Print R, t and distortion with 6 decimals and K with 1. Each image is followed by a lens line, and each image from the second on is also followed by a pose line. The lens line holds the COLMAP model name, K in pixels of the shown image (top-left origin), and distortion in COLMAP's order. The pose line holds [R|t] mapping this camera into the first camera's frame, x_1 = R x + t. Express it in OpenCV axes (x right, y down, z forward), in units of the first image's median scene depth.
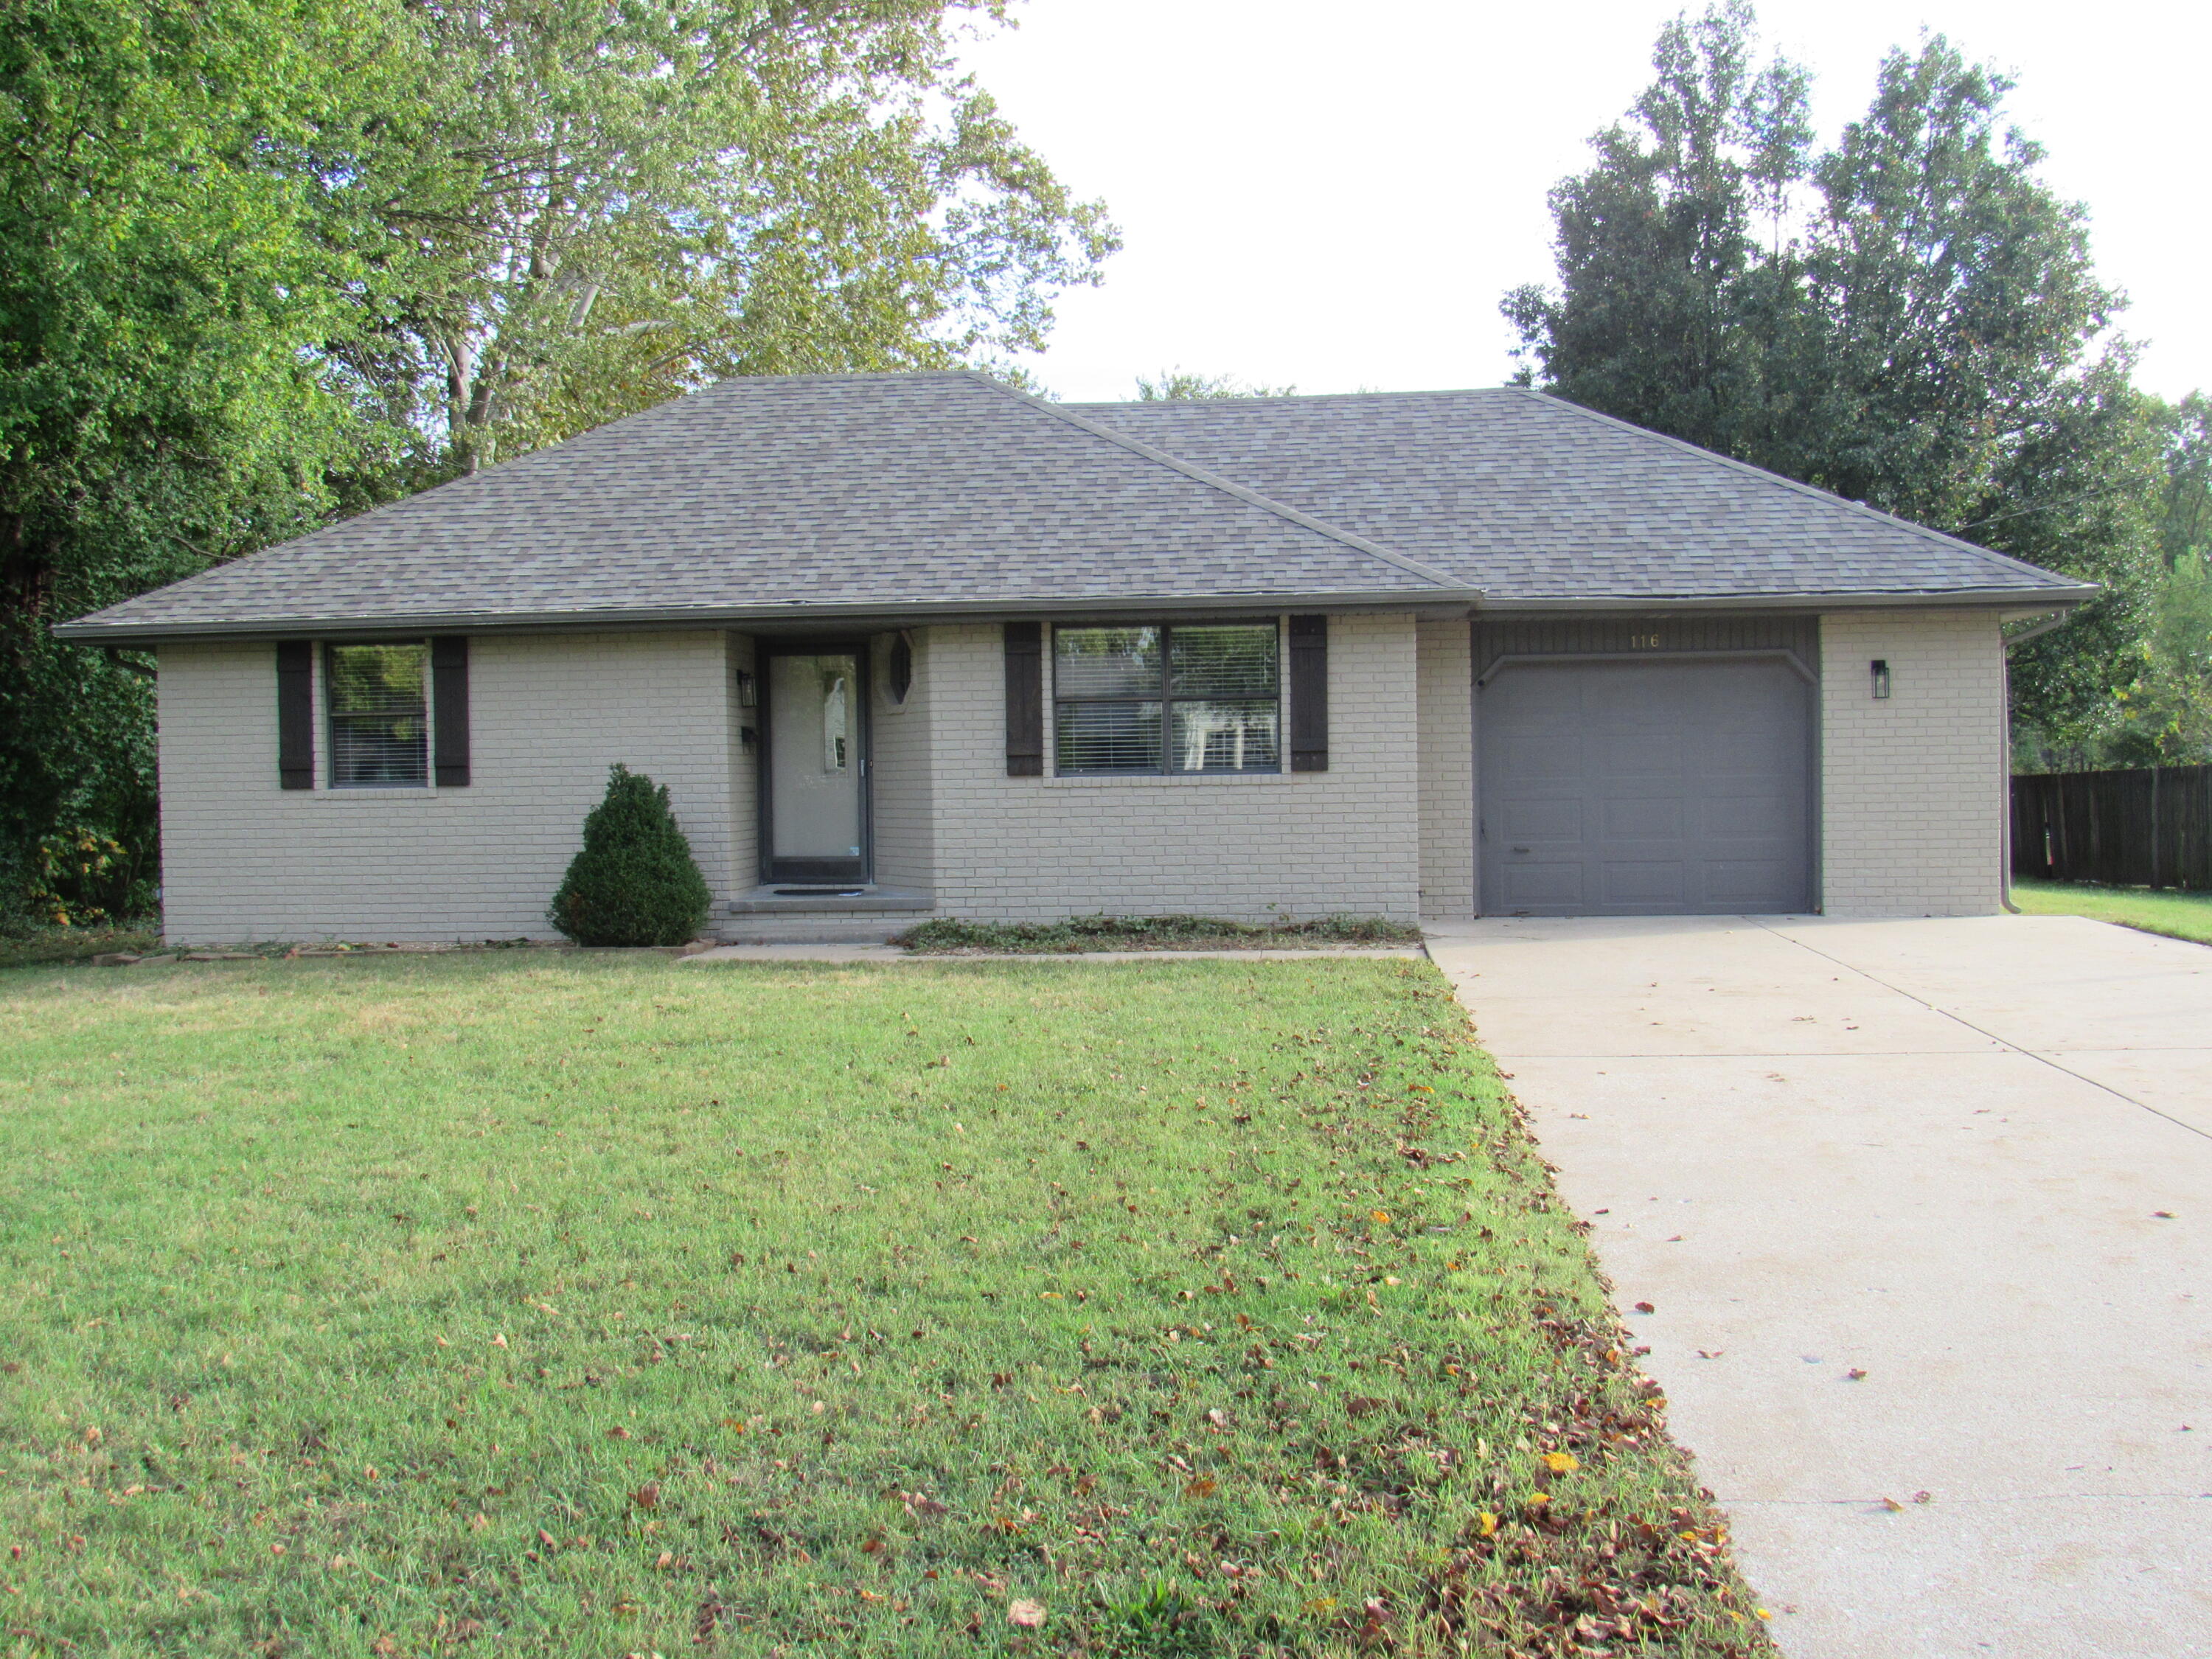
lens RADIAL K [[2233.7, 0, 1106.0], [0, 2233.7, 829.5], [0, 0, 1]] dist [0.016565, 0.010806]
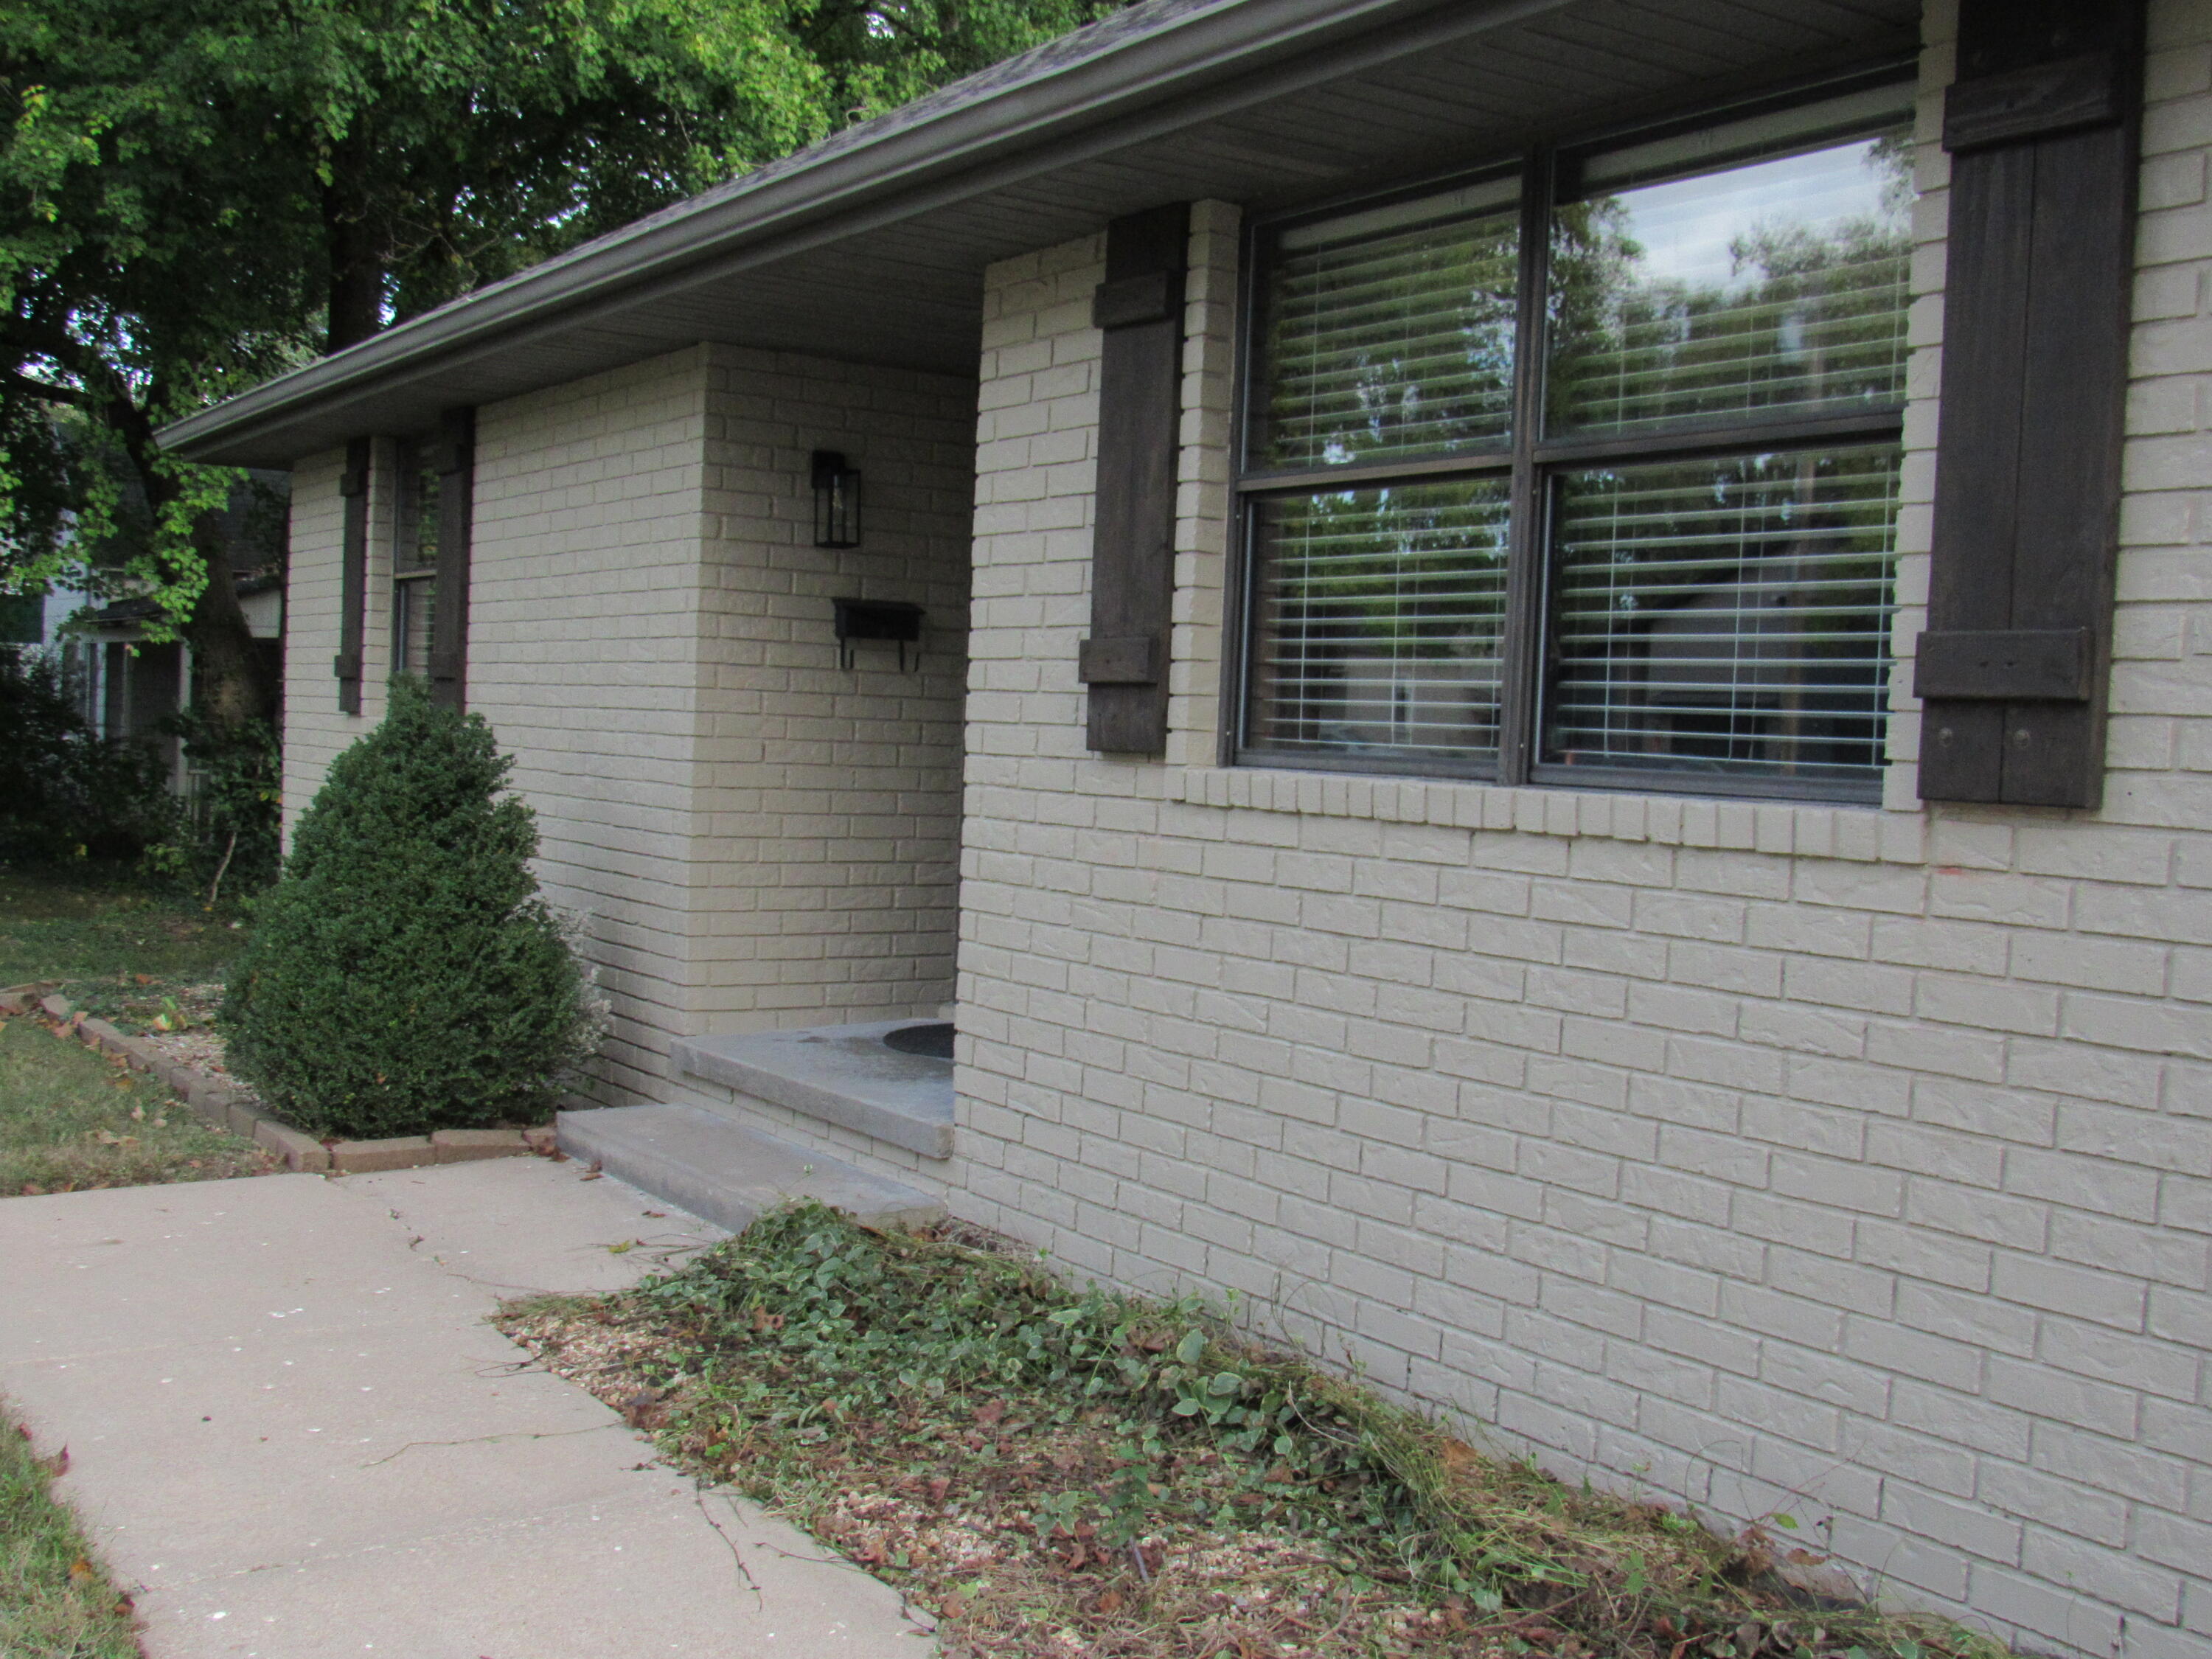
lens RADIAL K [[2359.0, 0, 1106.0], [0, 2359.0, 829.5], [0, 0, 1]] dist [-0.009562, -0.003161]
pose [[0.632573, 0.075880, -0.770775, 0.190682], [-0.076857, 0.996427, 0.035019, -0.024606], [0.770678, 0.037087, 0.636145, 0.794660]]
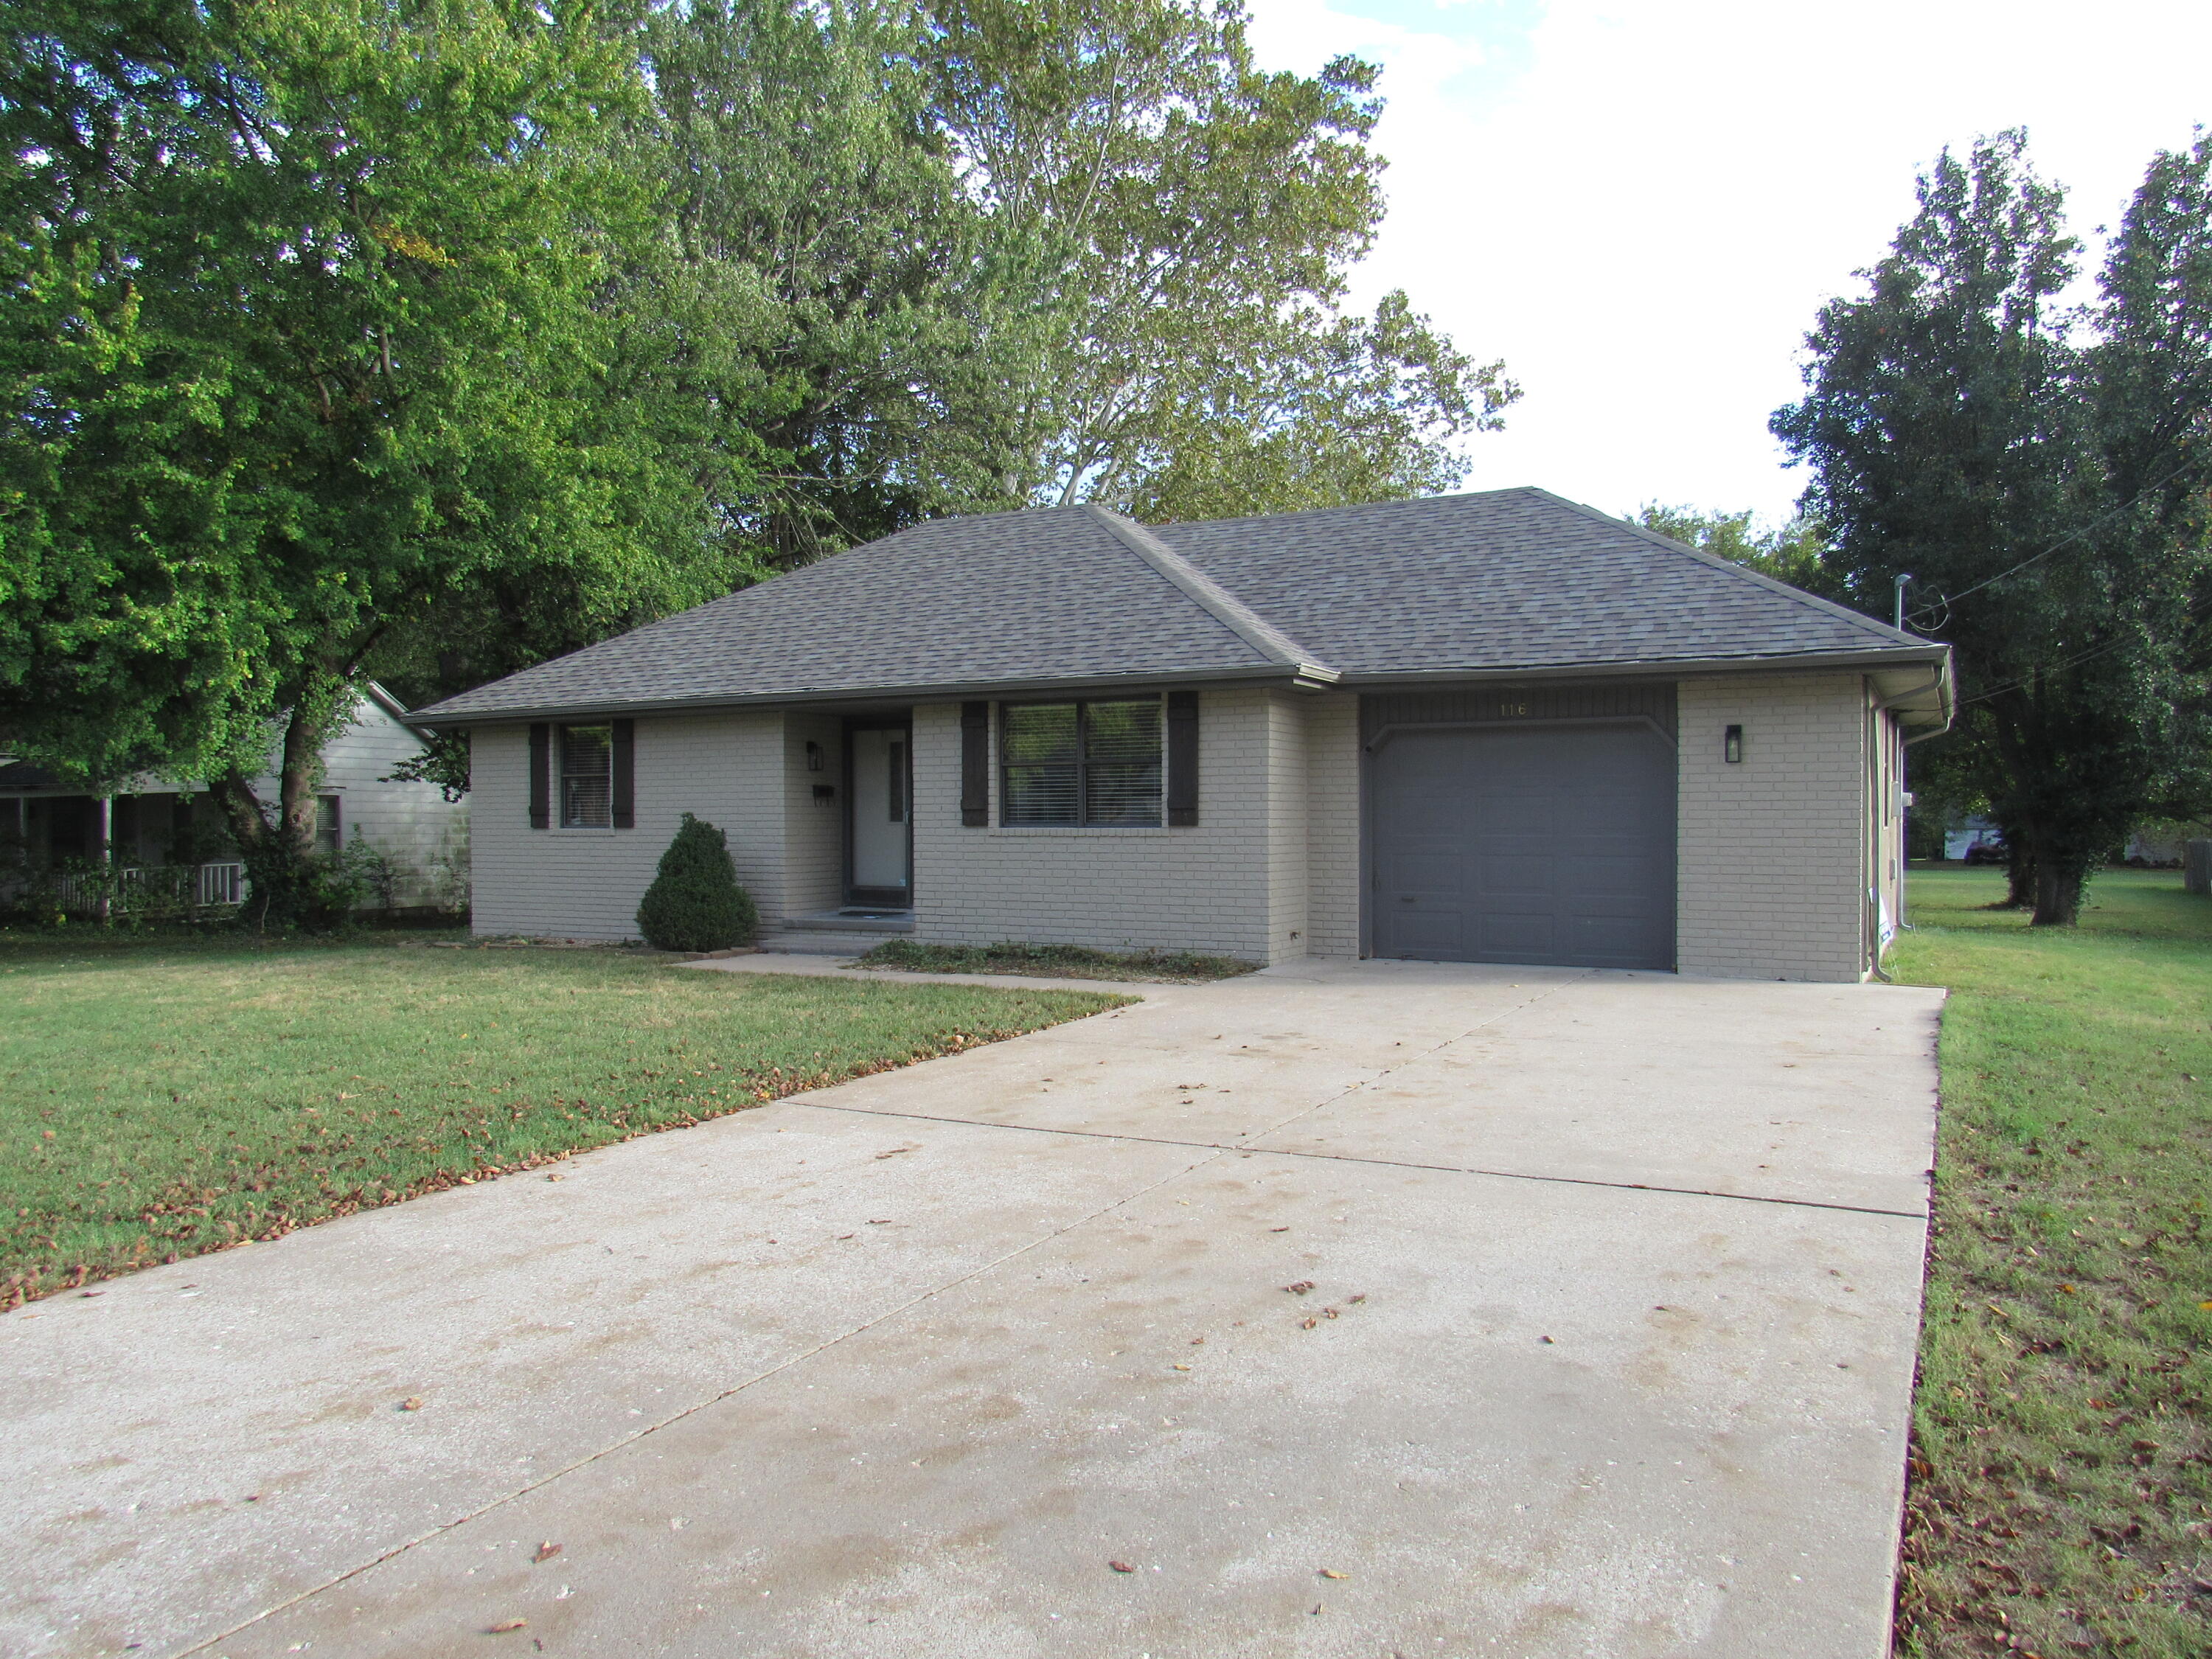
lens RADIAL K [[1613.5, 0, 1106.0], [0, 1613.5, 829.5], [0, 0, 1]] dist [-0.004510, -0.004553]
pose [[0.913222, 0.016068, -0.407146, 0.383584], [-0.022436, 0.999689, -0.010871, -0.013908], [0.406845, 0.019063, 0.913298, 0.216370]]
